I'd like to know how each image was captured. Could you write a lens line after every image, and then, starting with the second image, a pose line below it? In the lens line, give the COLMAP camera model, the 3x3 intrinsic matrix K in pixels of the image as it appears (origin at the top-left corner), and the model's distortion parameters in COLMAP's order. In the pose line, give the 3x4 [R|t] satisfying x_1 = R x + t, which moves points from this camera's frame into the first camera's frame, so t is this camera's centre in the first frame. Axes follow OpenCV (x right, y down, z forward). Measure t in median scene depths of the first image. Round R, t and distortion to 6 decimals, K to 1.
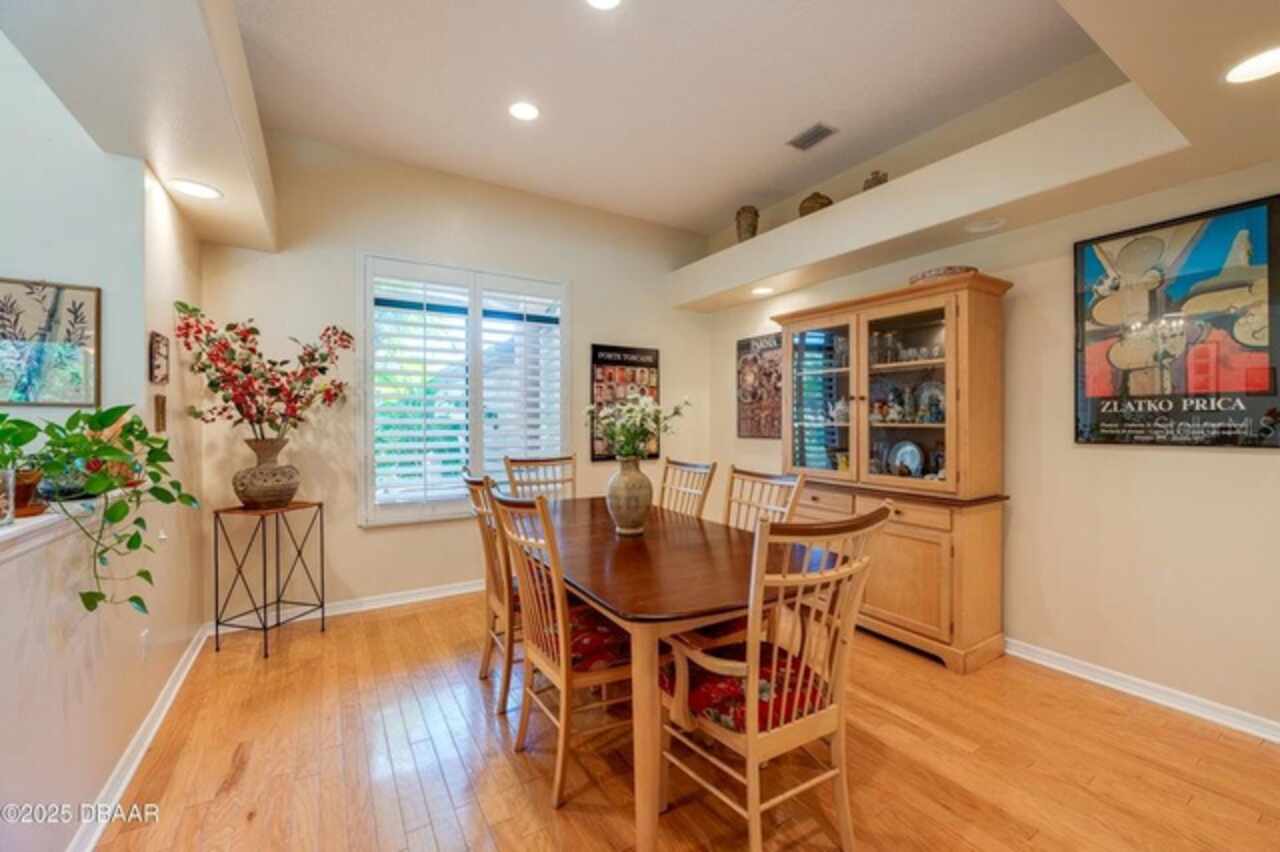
lens RADIAL K [[525.8, 0, 643.1], [0, 525.8, 426.0], [0, 0, 1]] dist [-0.000173, -0.000298]
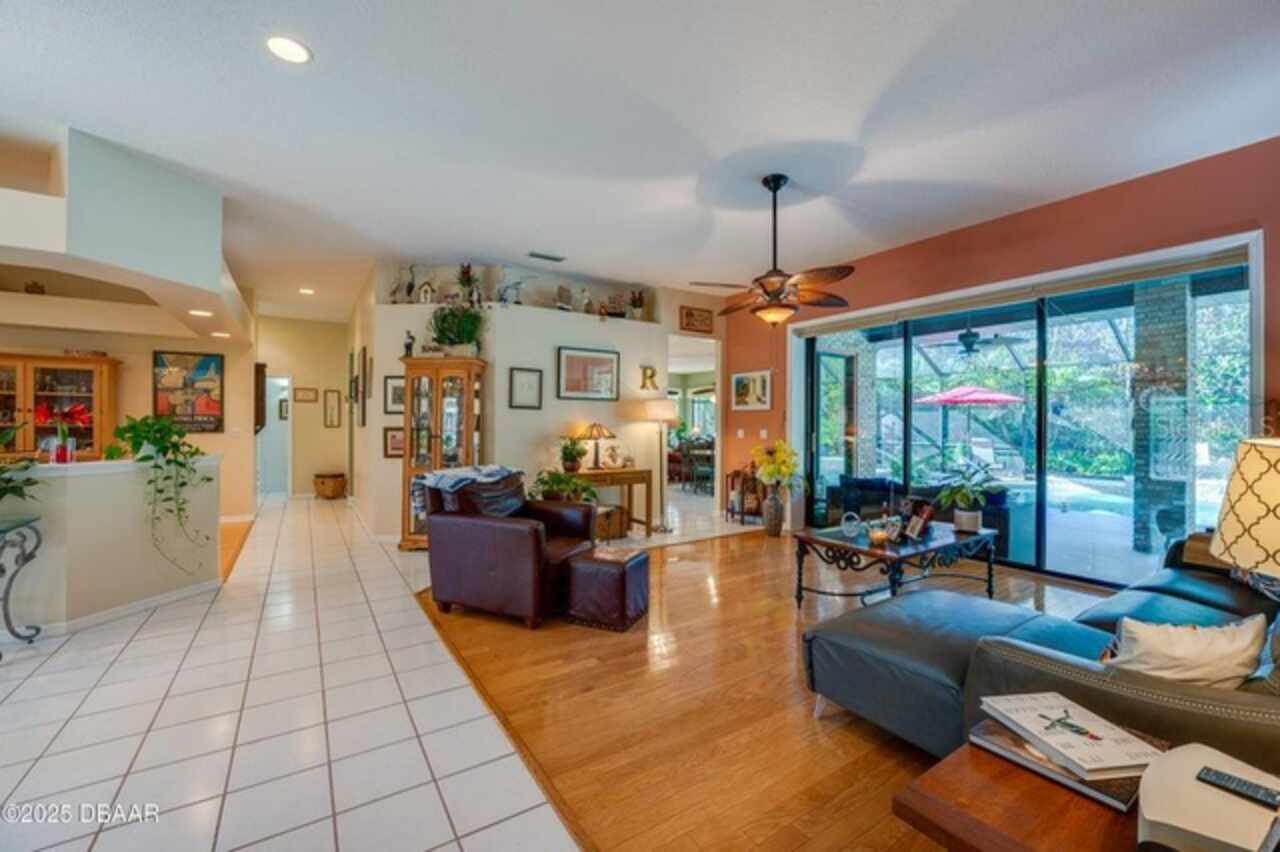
lens RADIAL K [[512.1, 0, 650.5], [0, 512.1, 431.0], [0, 0, 1]] dist [-0.007770, 0.000162]
pose [[-0.012211, -0.009028, 0.999885, -0.946398], [0.008048, 0.999926, 0.009126, 0.012405], [-0.999893, 0.008159, -0.012138, -0.768270]]
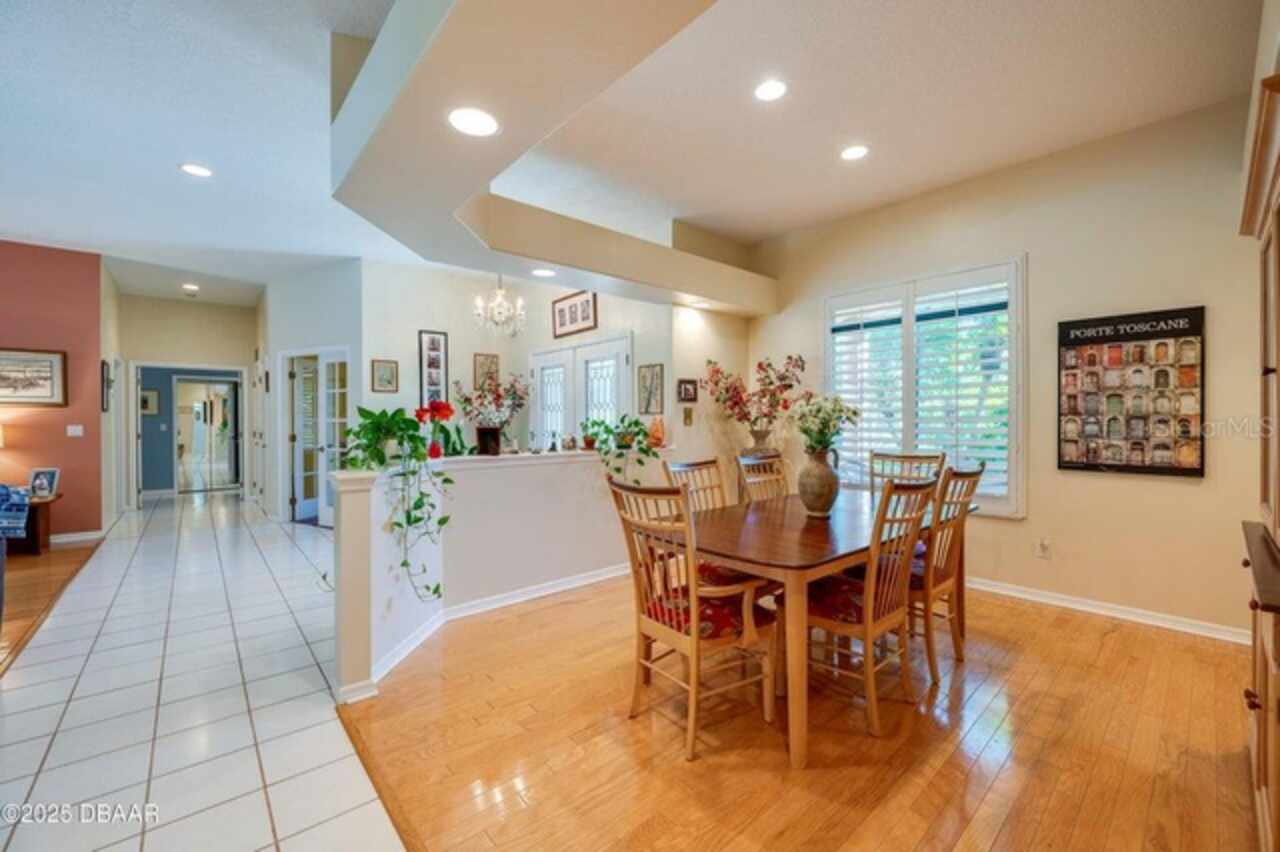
lens RADIAL K [[512.1, 0, 632.8], [0, 512.1, 428.1], [0, 0, 1]] dist [-0.007770, 0.000162]
pose [[0.151147, 0.013060, -0.988425, 0.591248], [-0.006676, 0.999903, 0.012190, -0.000116], [0.988489, 0.004756, 0.151219, 0.250437]]
